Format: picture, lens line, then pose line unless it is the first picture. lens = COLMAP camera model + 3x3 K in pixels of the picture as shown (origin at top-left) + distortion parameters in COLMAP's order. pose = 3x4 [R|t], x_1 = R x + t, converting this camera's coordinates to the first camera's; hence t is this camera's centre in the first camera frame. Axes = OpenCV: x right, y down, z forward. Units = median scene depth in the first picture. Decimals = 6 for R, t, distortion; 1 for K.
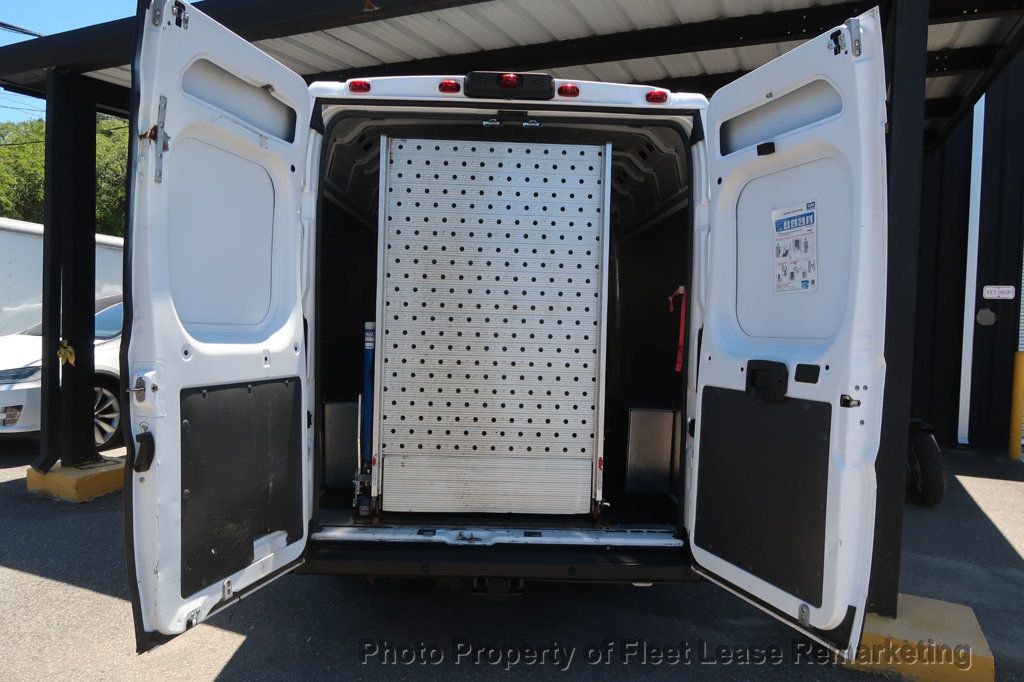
lens RADIAL K [[707.4, 0, 516.0], [0, 707.4, 339.9], [0, 0, 1]] dist [-0.027840, 0.016383]
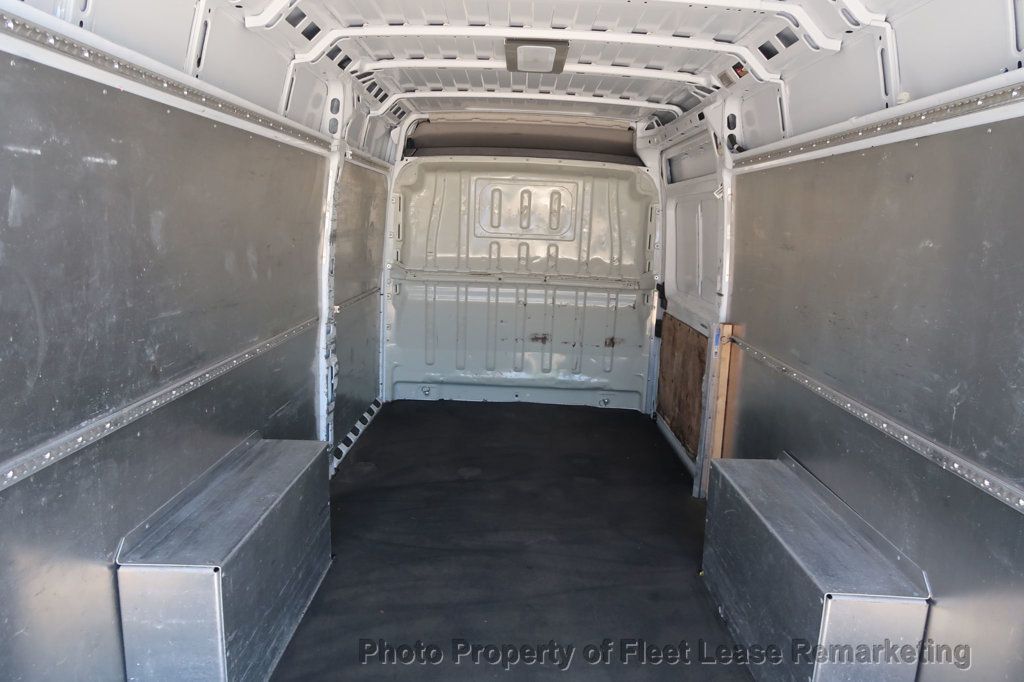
lens RADIAL K [[707.4, 0, 509.4], [0, 707.4, 338.8], [0, 0, 1]] dist [-0.027840, 0.016383]
pose [[0.999050, 0.023941, -0.036419, -0.024024], [-0.018925, 0.991026, 0.132325, -0.139583], [0.039260, -0.131510, 0.990537, 0.770647]]
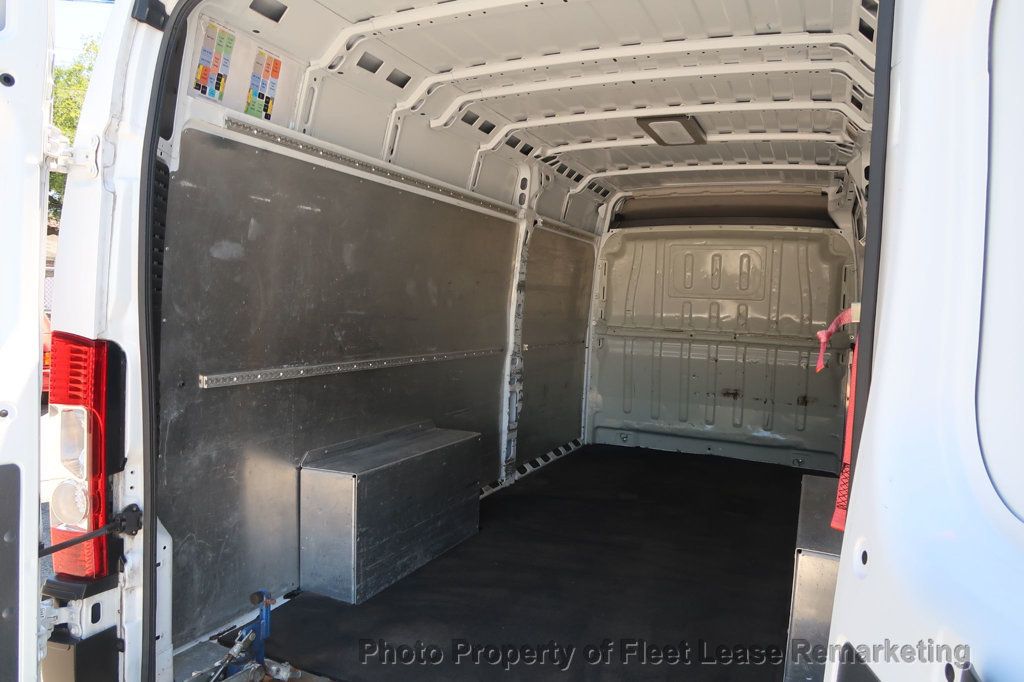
lens RADIAL K [[707.4, 0, 510.0], [0, 707.4, 336.7], [0, 0, 1]] dist [-0.027840, 0.016383]
pose [[0.899035, 0.035768, -0.436413, 0.246688], [-0.035661, 0.999328, 0.008441, -0.057963], [0.436422, 0.007974, 0.899707, 0.623184]]
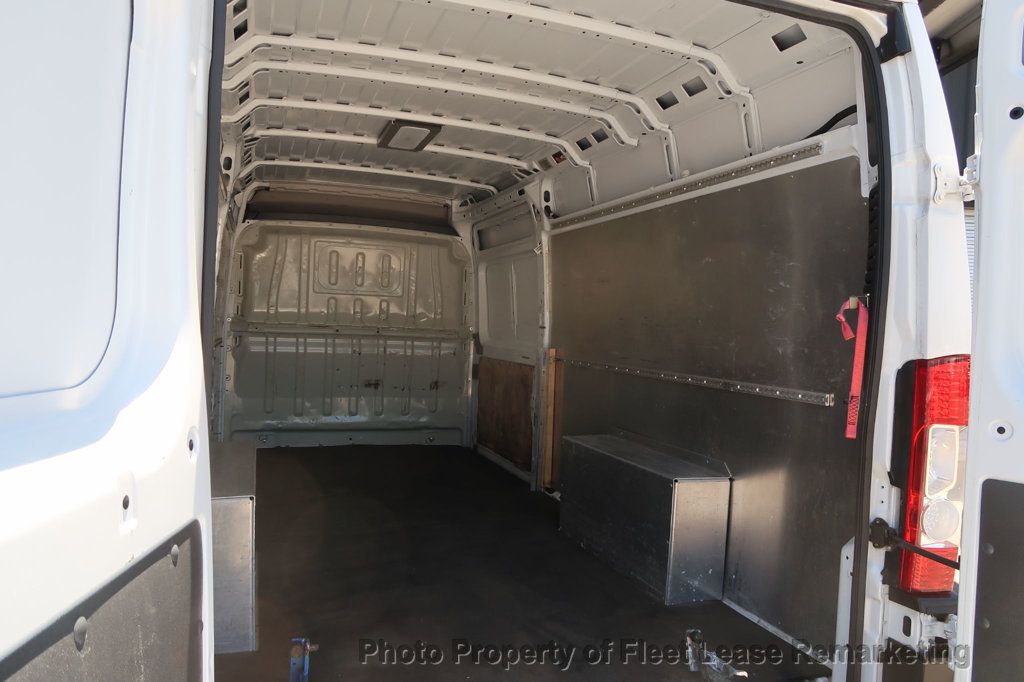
lens RADIAL K [[707.4, 0, 509.9], [0, 707.4, 337.5], [0, 0, 1]] dist [-0.027840, 0.016383]
pose [[0.950250, 0.008226, 0.311380, -0.245316], [-0.006840, 0.999961, -0.005545, -0.037946], [-0.311414, 0.003139, 0.950269, 0.552968]]
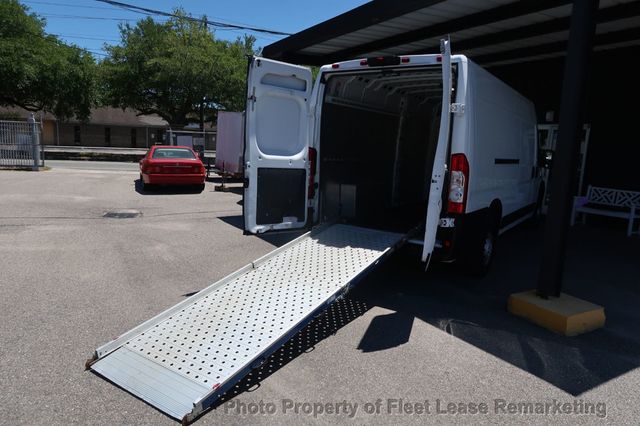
lens RADIAL K [[442.1, 0, 320.4], [0, 442.1, 209.8], [0, 0, 1]] dist [-0.027840, 0.016383]
pose [[0.809649, 0.093036, -0.579494, 0.796951], [-0.044786, 0.994271, 0.097055, 0.035836], [0.585203, -0.052628, 0.809177, -0.474070]]
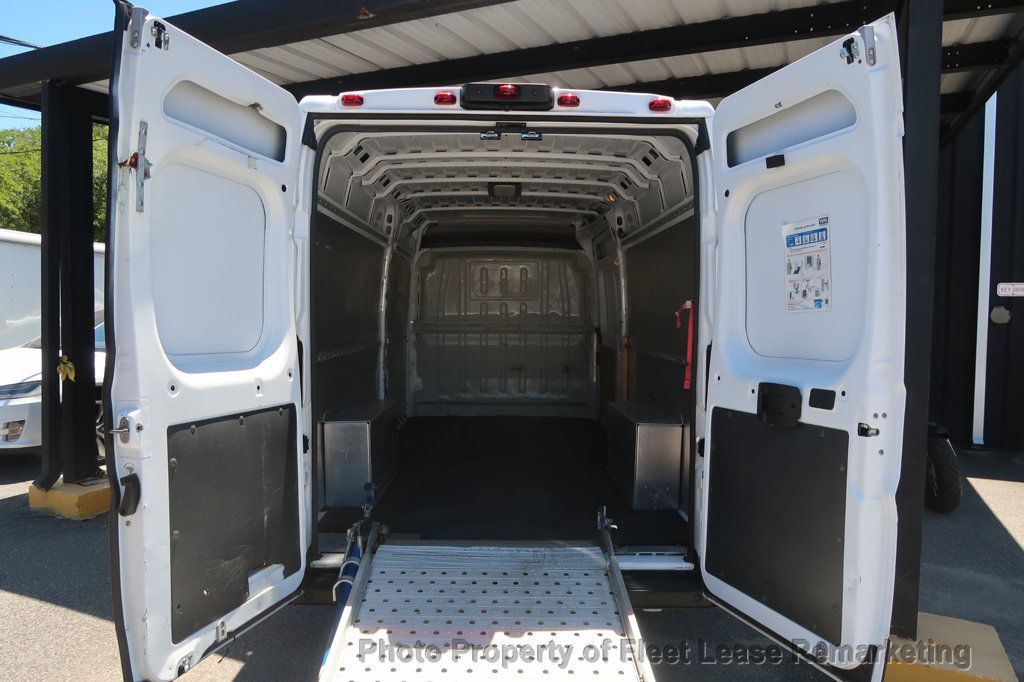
lens RADIAL K [[707.4, 0, 514.3], [0, 707.4, 339.9], [0, 0, 1]] dist [-0.027840, 0.016383]
pose [[0.999821, -0.014514, -0.012109, 0.007298], [0.014568, 0.999884, 0.004365, -0.031786], [0.012044, -0.004541, 0.999917, 0.032324]]
